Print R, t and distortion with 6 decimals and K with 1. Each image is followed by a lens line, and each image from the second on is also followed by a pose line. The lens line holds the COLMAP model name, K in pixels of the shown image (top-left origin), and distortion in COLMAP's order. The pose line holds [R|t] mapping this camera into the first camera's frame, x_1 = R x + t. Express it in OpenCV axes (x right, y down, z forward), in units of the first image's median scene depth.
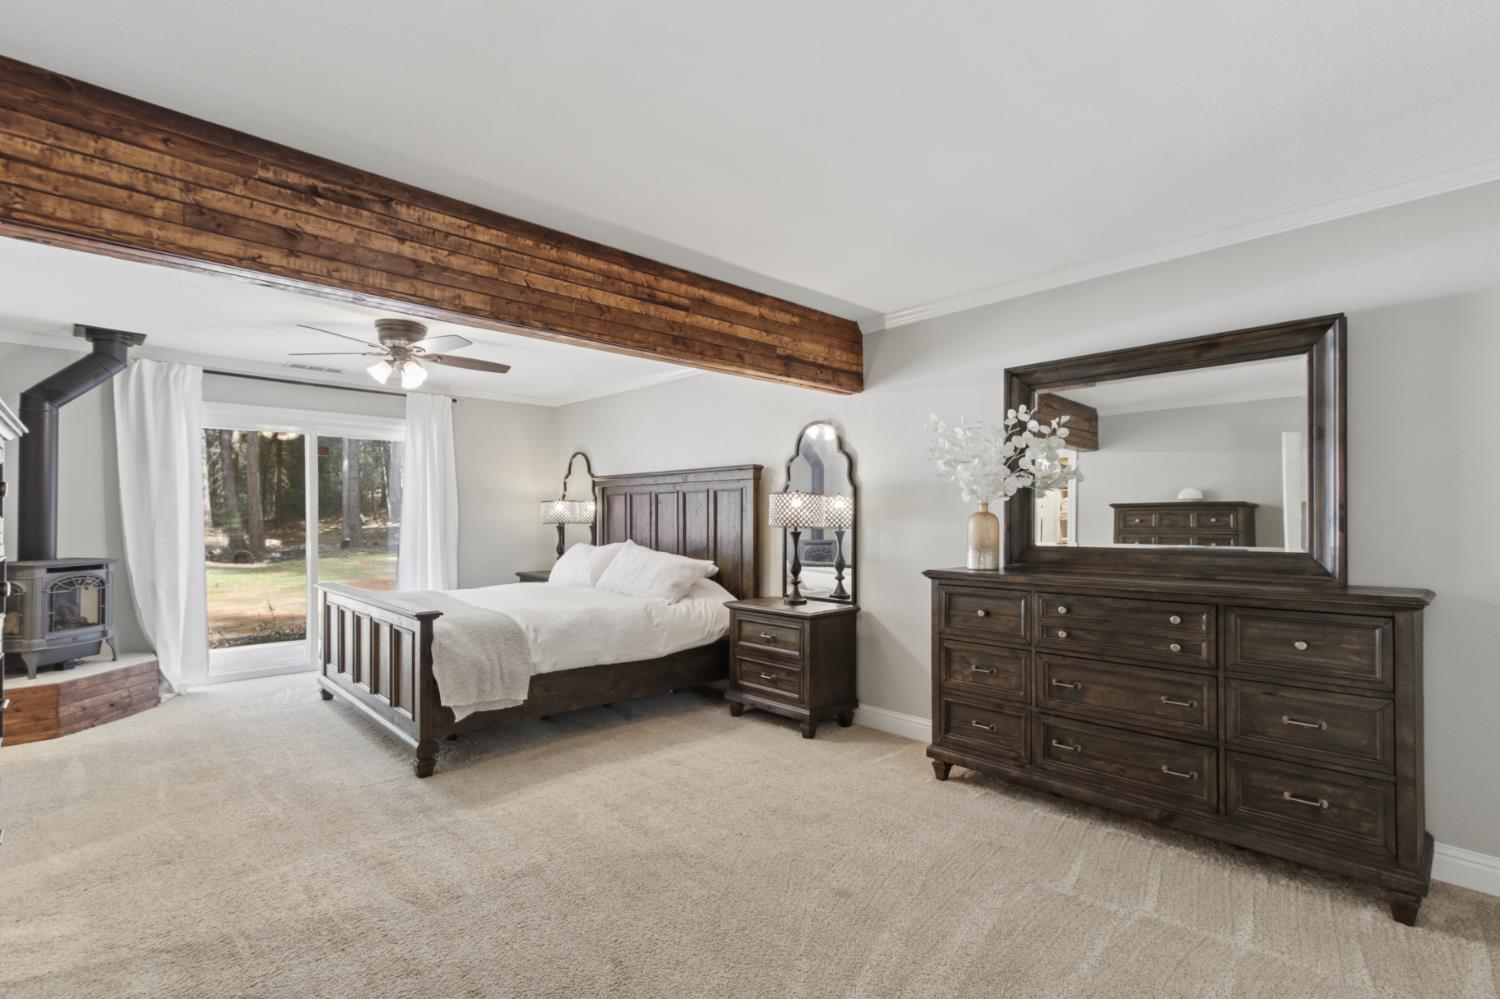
lens RADIAL K [[692.8, 0, 768.7], [0, 692.8, 517.8], [0, 0, 1]] dist [-0.000517, 0.003875]
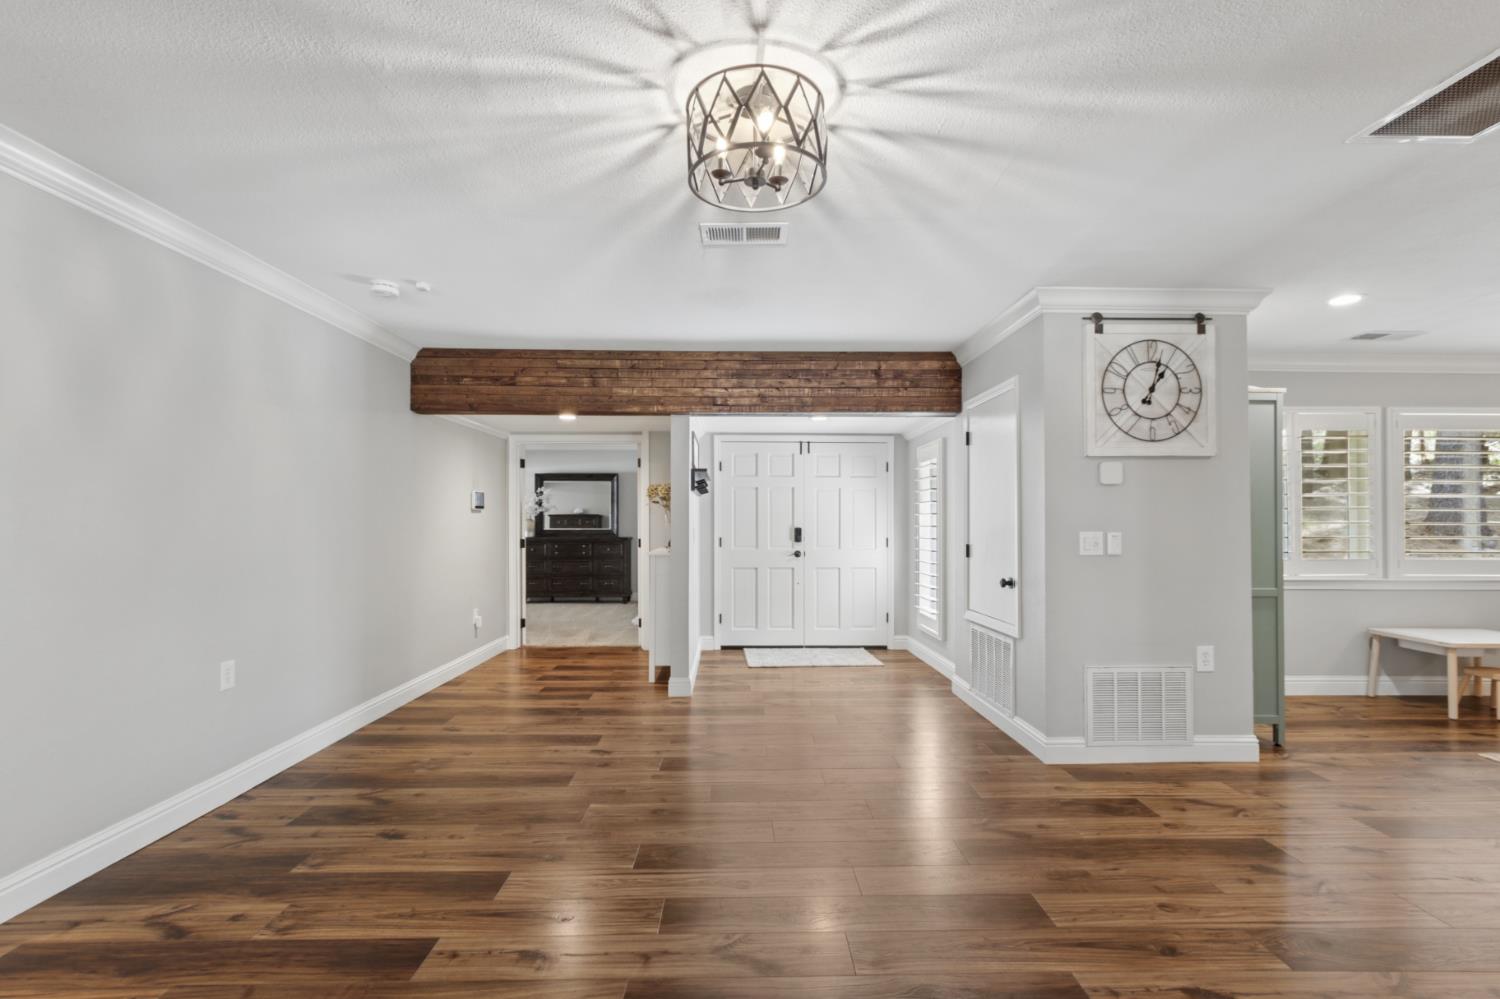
lens RADIAL K [[686.7, 0, 747.5], [0, 686.7, 499.7], [0, 0, 1]] dist [0.002826, 0.001539]
pose [[0.687353, 0.023033, 0.725959, -1.310068], [-0.002225, 0.999559, -0.029607, -0.005063], [-0.726320, 0.018735, 0.687101, -1.921435]]
